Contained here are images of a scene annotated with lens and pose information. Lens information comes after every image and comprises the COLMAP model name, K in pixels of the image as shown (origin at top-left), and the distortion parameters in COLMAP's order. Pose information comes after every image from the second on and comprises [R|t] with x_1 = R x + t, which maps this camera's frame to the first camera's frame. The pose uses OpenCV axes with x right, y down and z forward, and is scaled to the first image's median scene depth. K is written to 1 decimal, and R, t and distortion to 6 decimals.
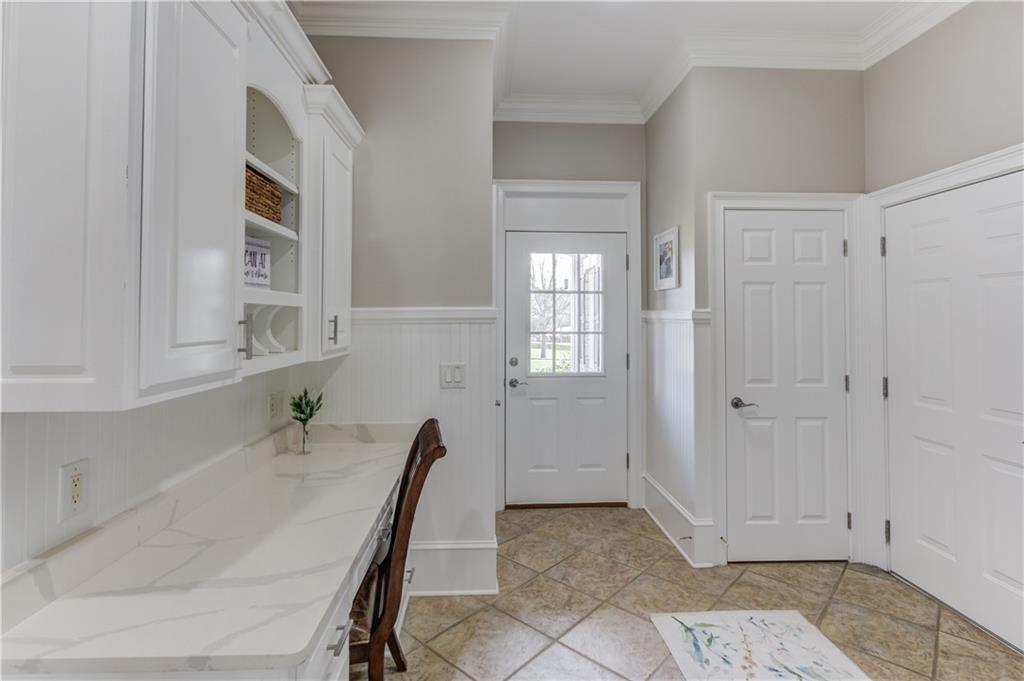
lens RADIAL K [[496.3, 0, 509.1], [0, 496.3, 310.2], [0, 0, 1]] dist [-0.001017, 0.000186]
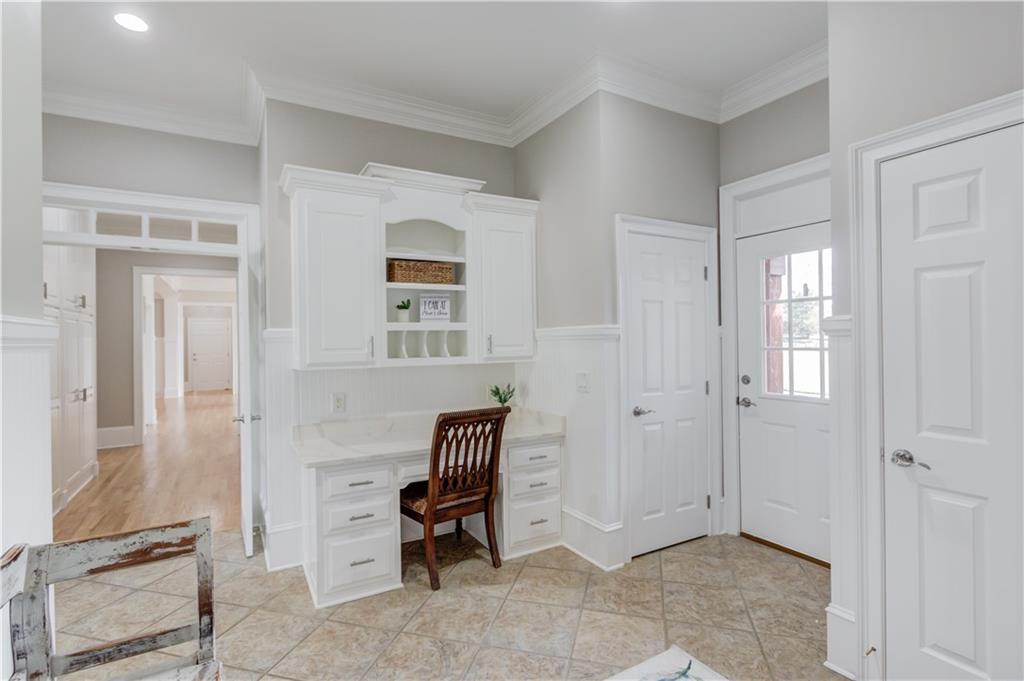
lens RADIAL K [[494.2, 0, 512.0], [0, 494.2, 340.5], [0, 0, 1]] dist [-0.001749, -0.000343]
pose [[0.459362, -0.004746, -0.888236, 0.828317], [0.030727, 0.999472, 0.010550, 0.011019], [0.887718, -0.032140, 0.459265, 0.264508]]
